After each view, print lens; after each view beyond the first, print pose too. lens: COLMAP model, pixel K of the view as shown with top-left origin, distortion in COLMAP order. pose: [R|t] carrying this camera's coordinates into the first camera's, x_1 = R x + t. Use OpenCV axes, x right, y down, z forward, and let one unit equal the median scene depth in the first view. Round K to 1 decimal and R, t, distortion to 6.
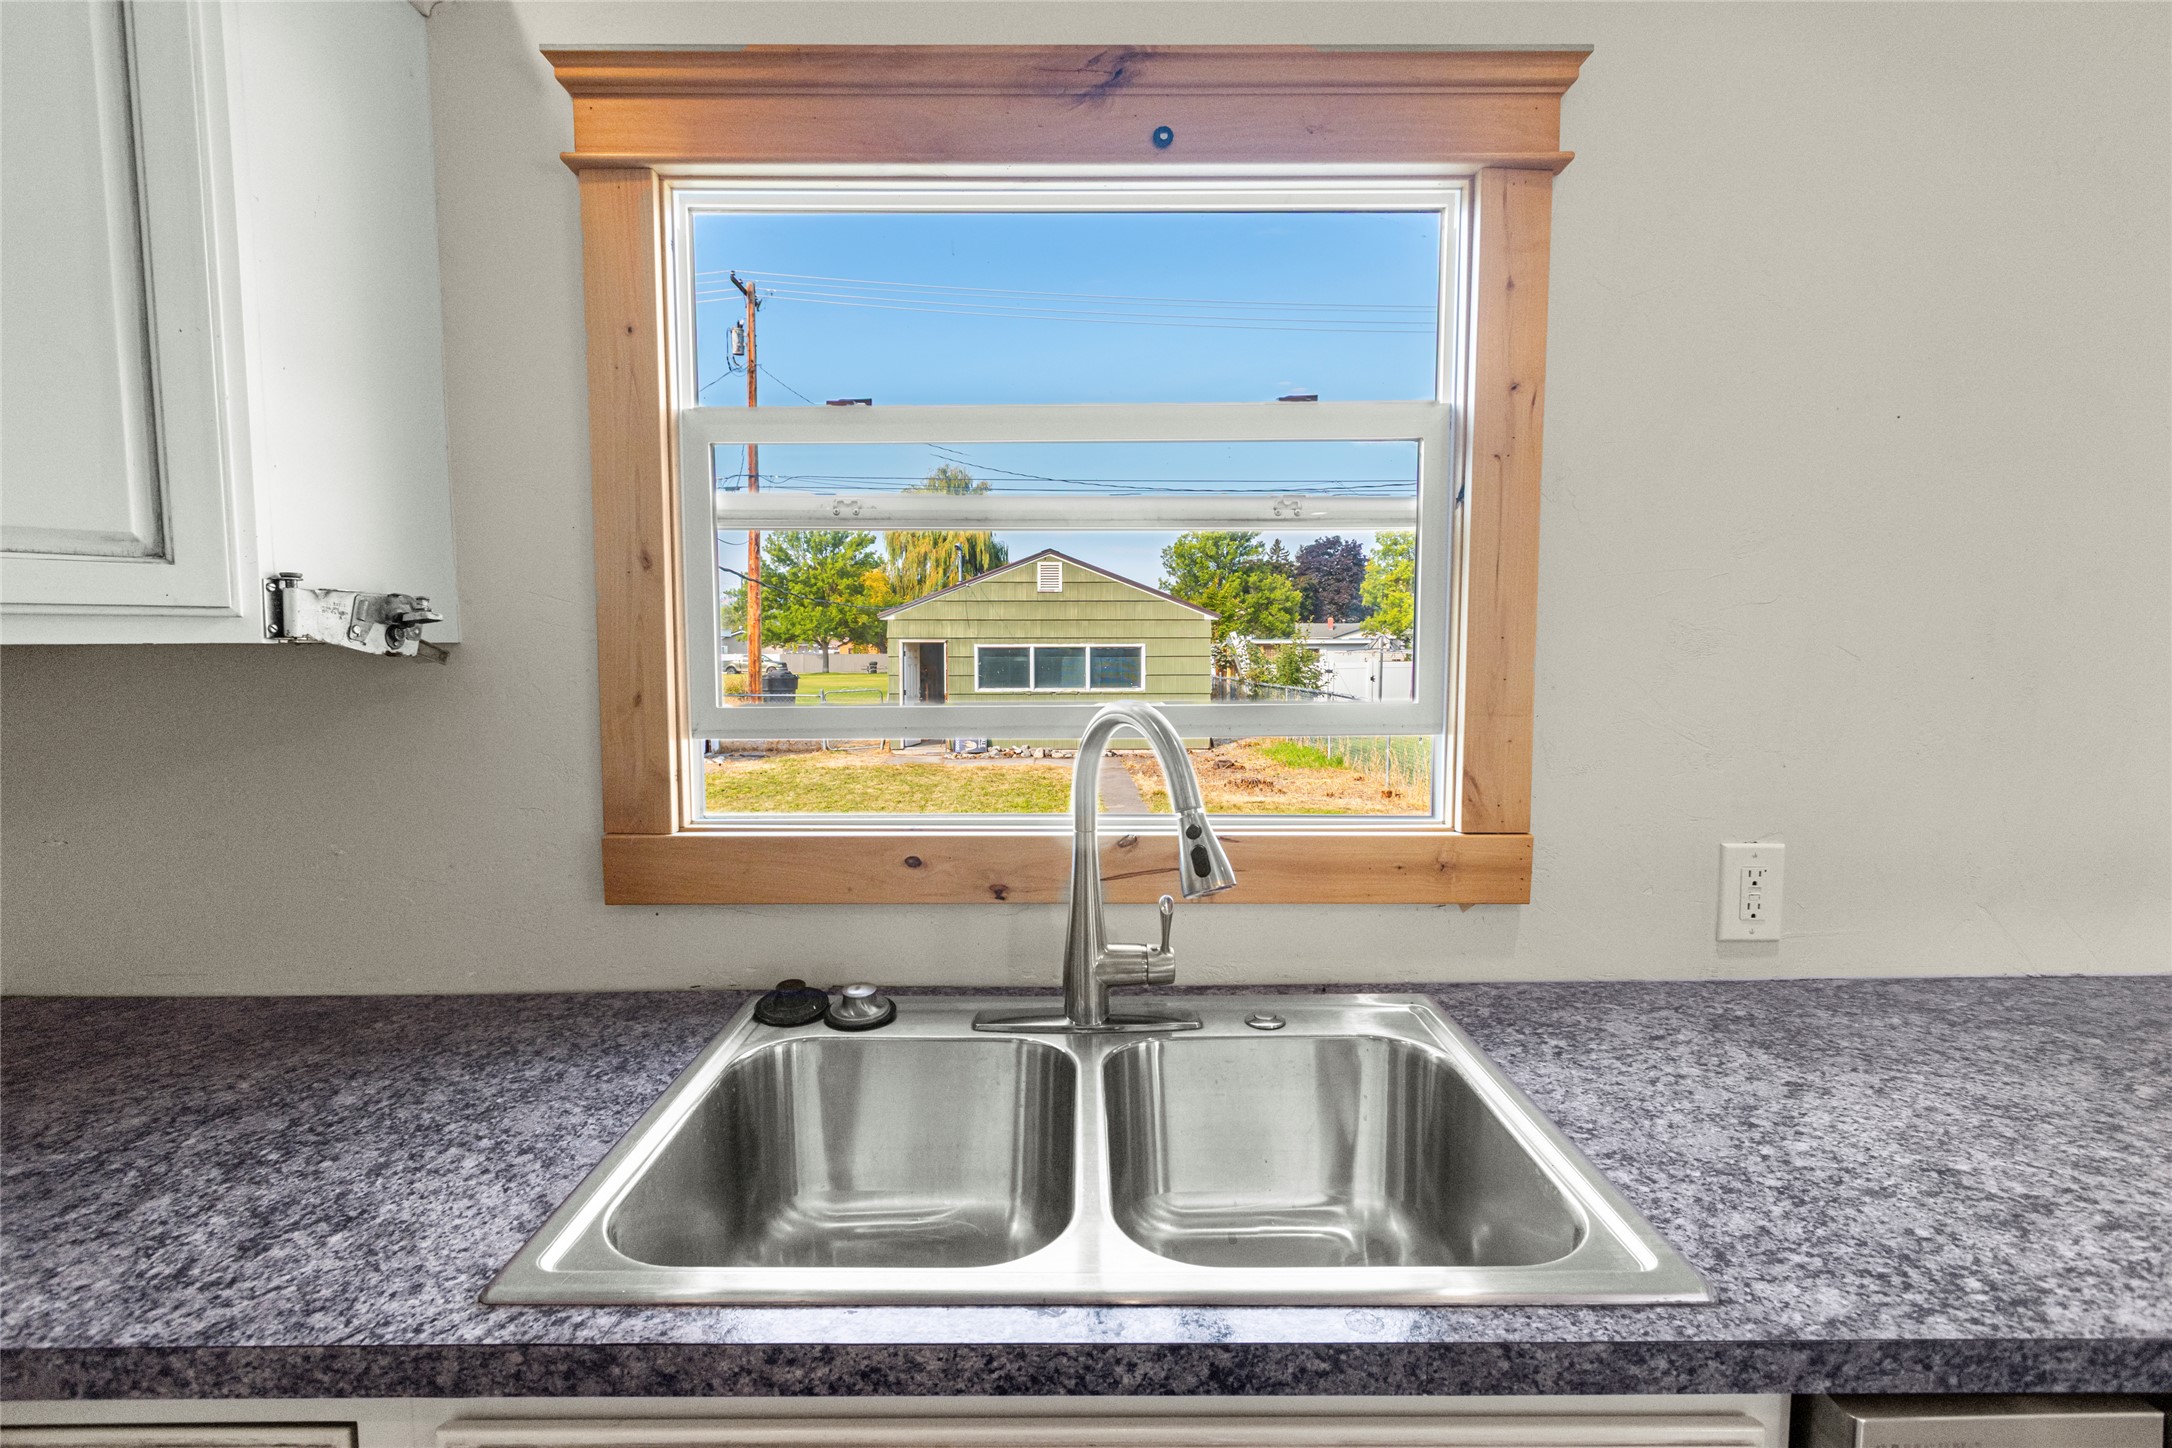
lens RADIAL K [[1006.7, 0, 1082.0], [0, 1006.7, 725.1], [0, 0, 1]] dist [0.004949, -0.002786]
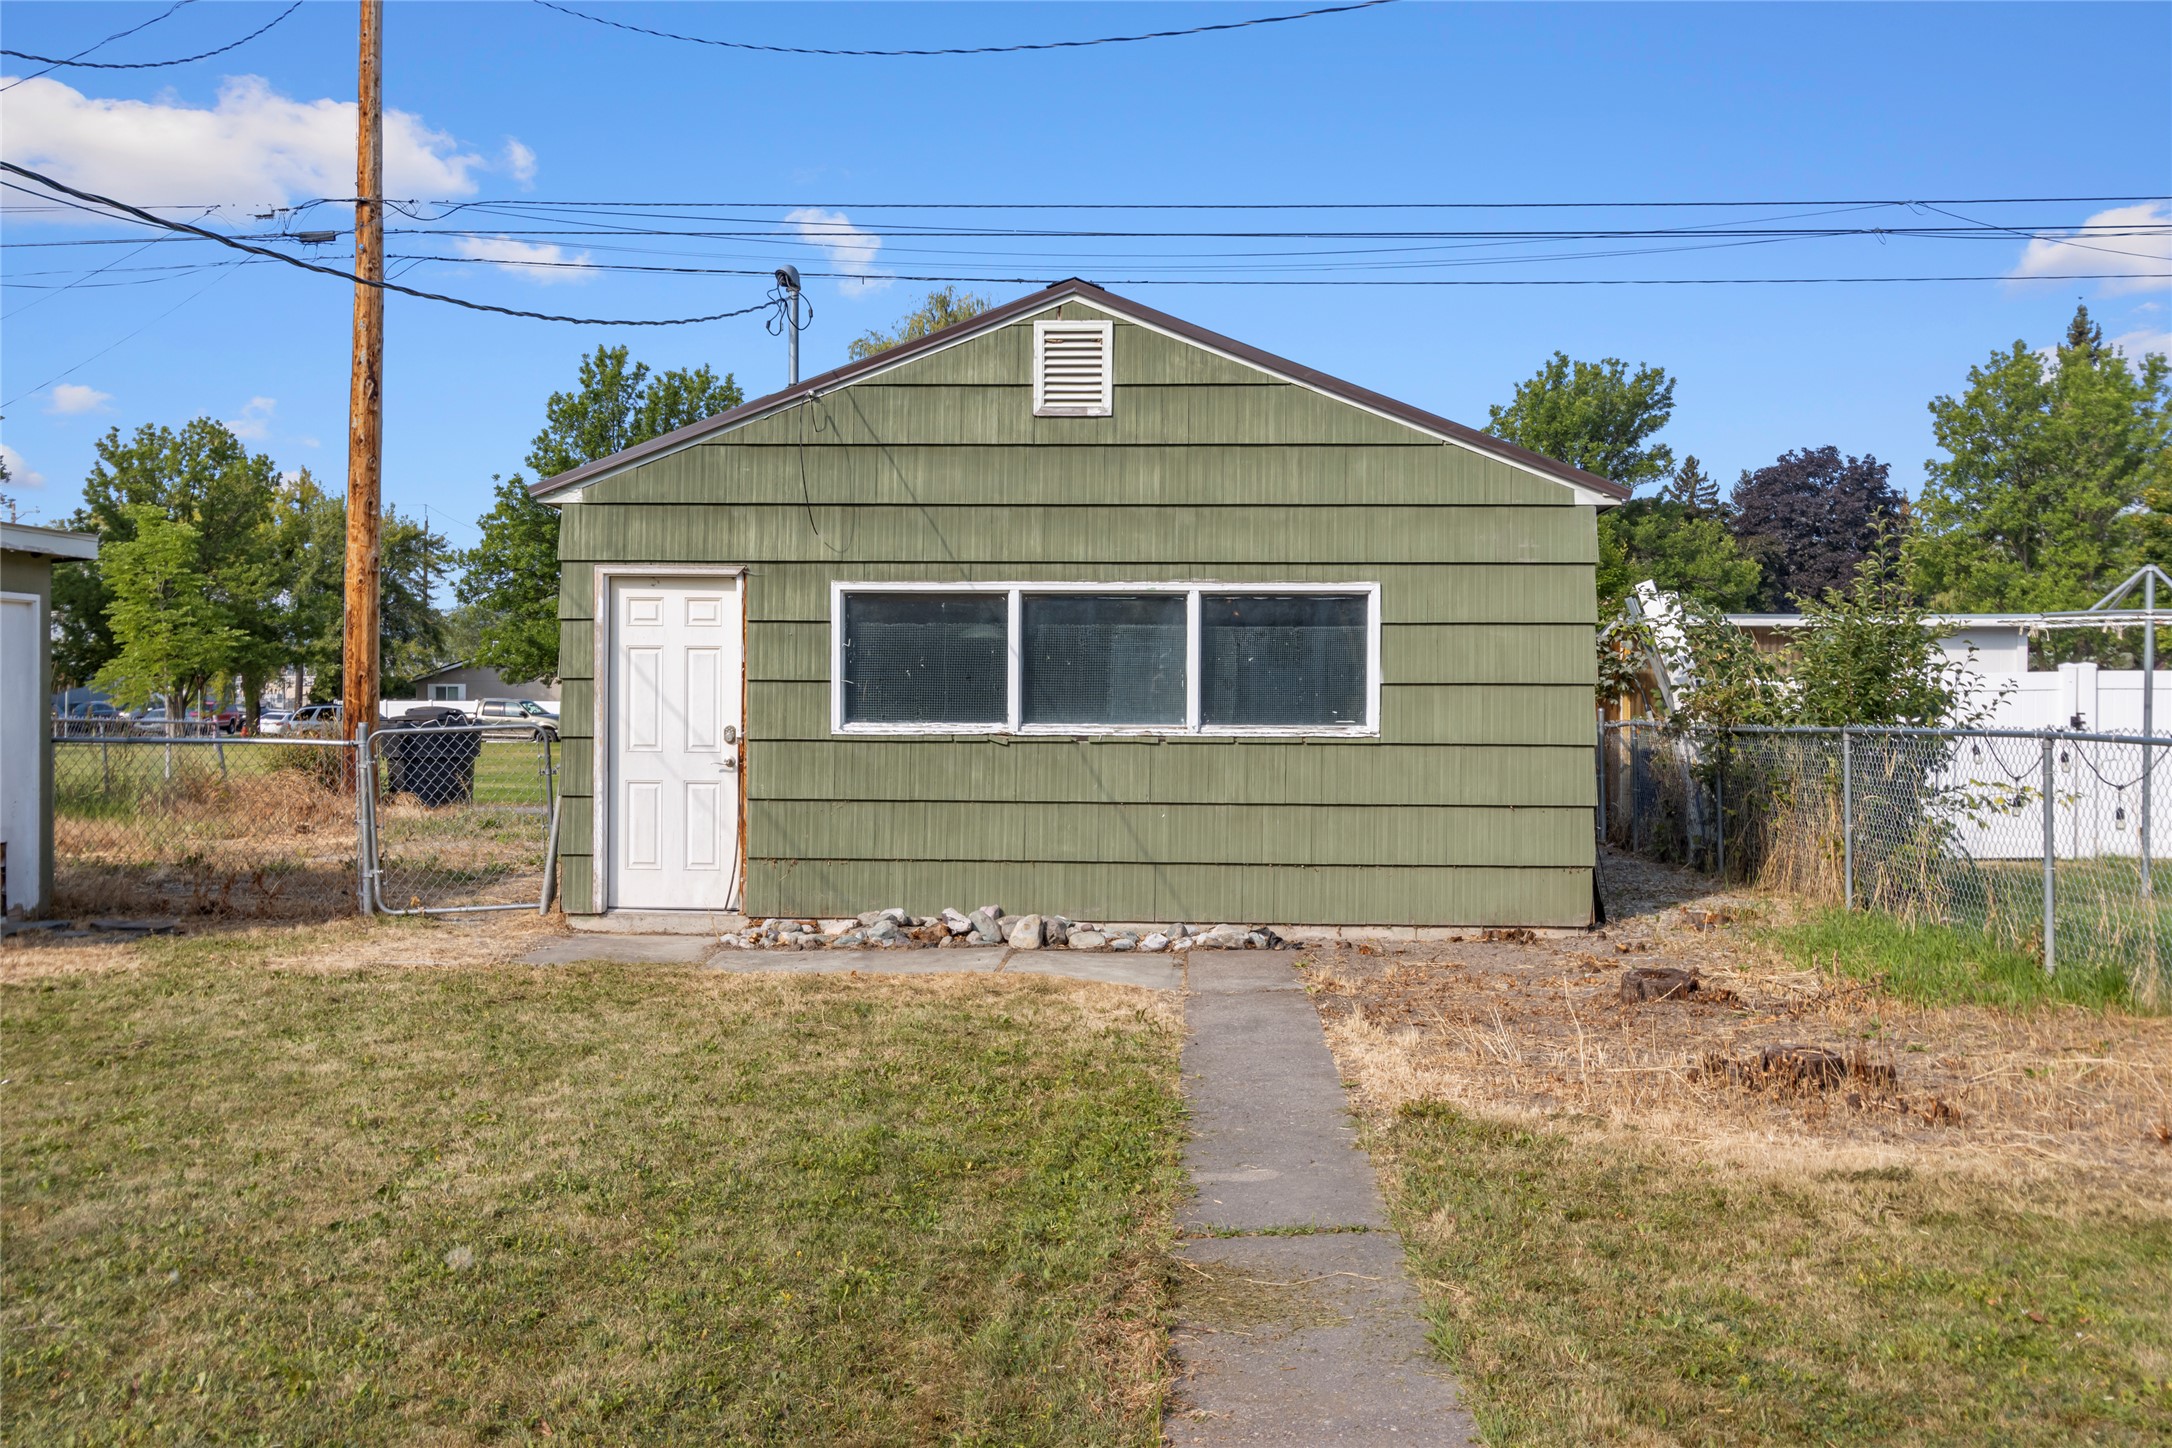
lens RADIAL K [[2204.8, 0, 1084.8], [0, 2204.8, 717.9], [0, 0, 1]] dist [-0.001152, 0.000000]
pose [[0.997107, 0.008032, -0.075583, 0.023947], [-0.013187, 0.997602, -0.067942, 0.007614], [0.074856, 0.068742, 0.994822, 0.324872]]
